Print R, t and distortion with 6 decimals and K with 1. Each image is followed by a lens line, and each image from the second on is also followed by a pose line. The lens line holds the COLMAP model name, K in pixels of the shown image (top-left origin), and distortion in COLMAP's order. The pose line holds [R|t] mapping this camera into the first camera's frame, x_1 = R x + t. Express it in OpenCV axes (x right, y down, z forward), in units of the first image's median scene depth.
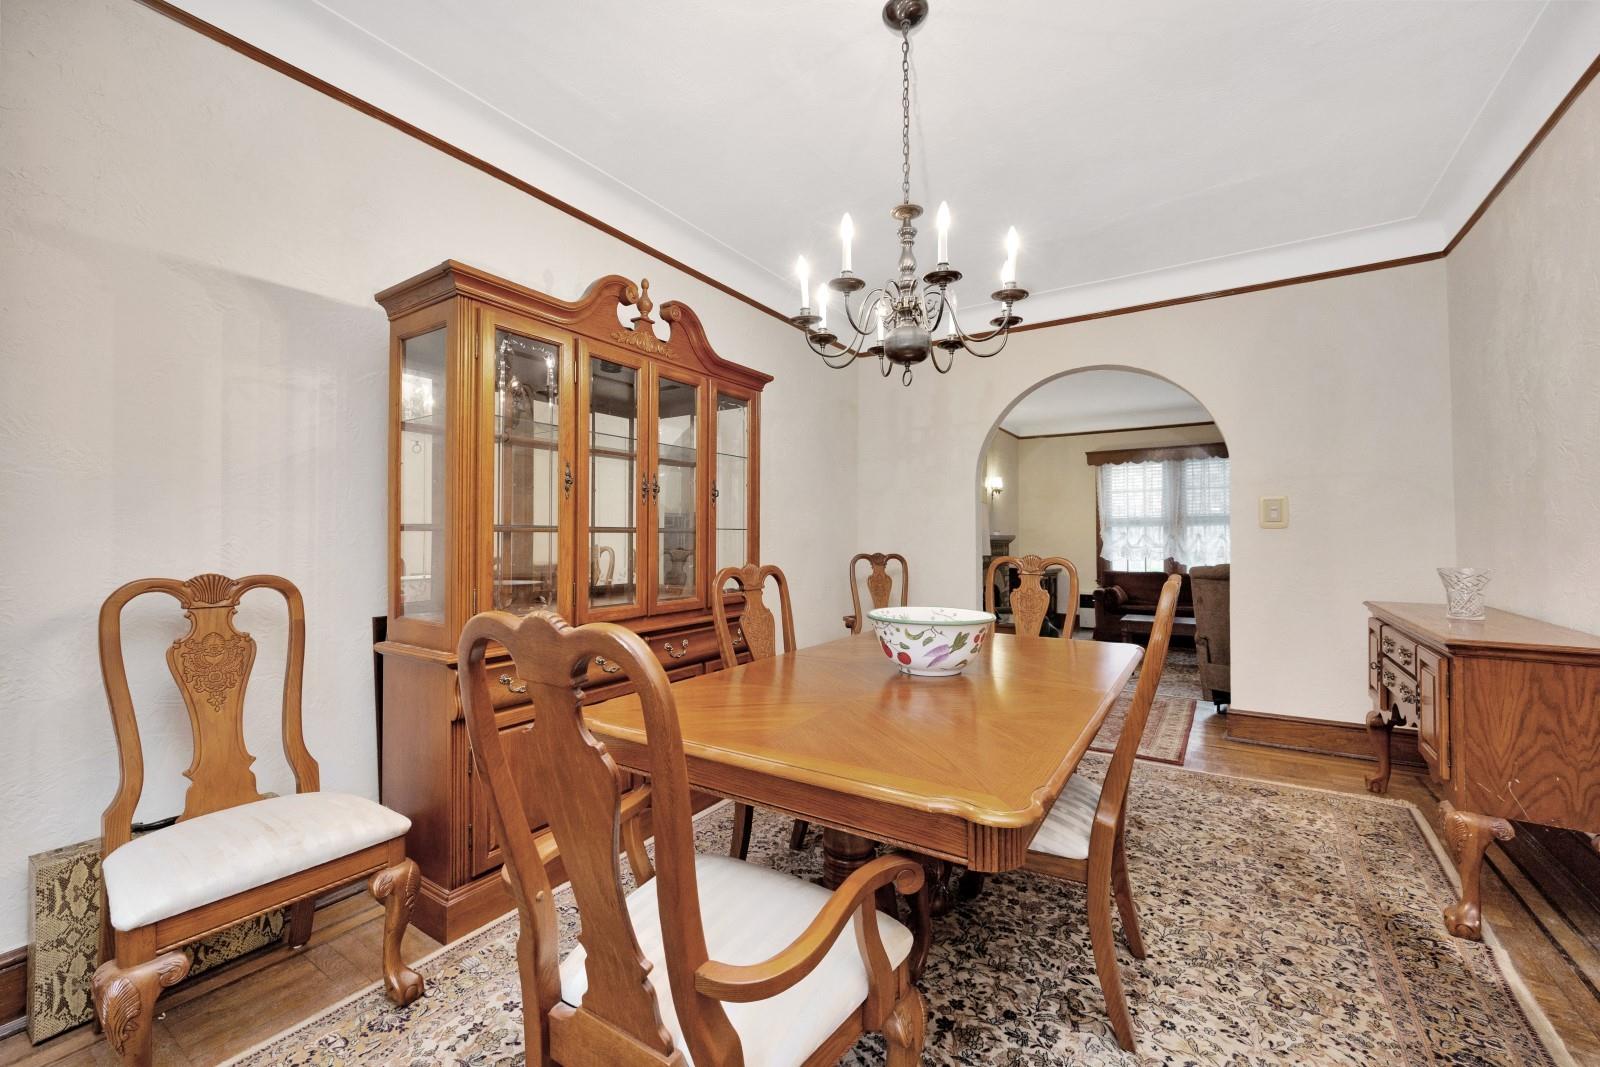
lens RADIAL K [[652.1, 0, 800.0], [0, 652.1, 533.5], [0, 0, 1]] dist [-0.005065, -0.000382]
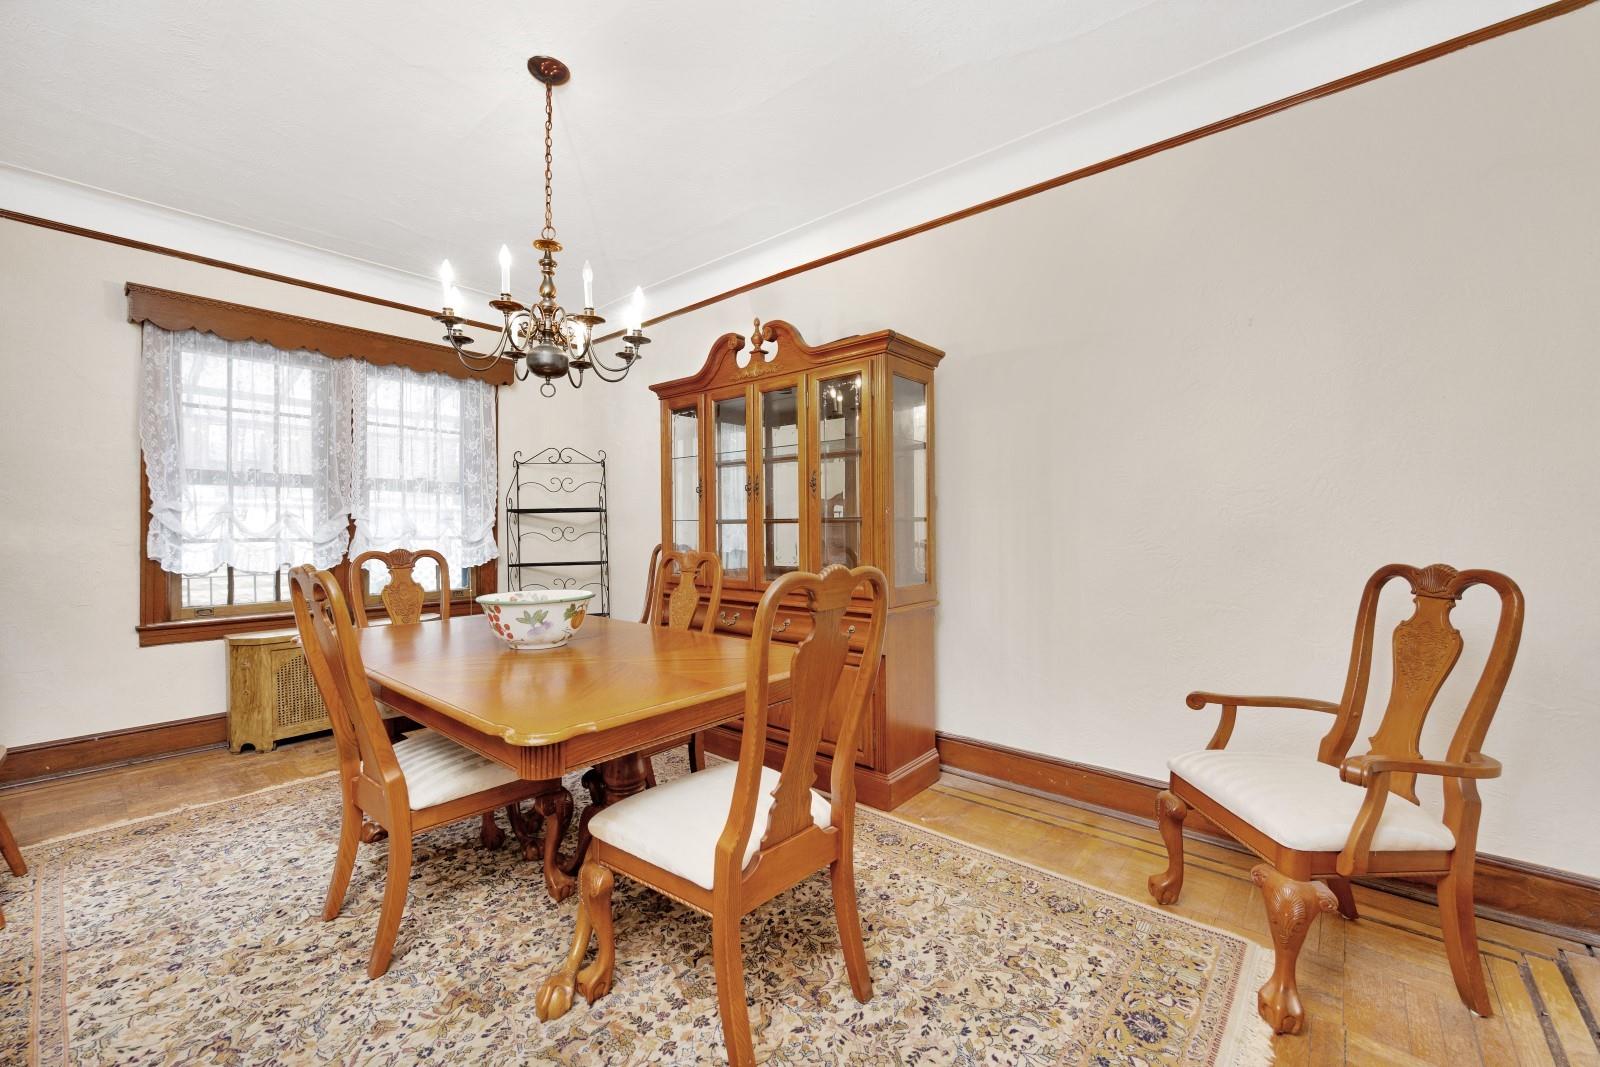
lens RADIAL K [[652.1, 0, 800.0], [0, 652.1, 533.5], [0, 0, 1]] dist [-0.005065, -0.000382]
pose [[-0.143558, 0.008819, -0.989603, 1.243848], [0.010218, 0.999920, 0.007429, 0.012501], [0.989589, -0.009045, -0.143636, 1.601137]]
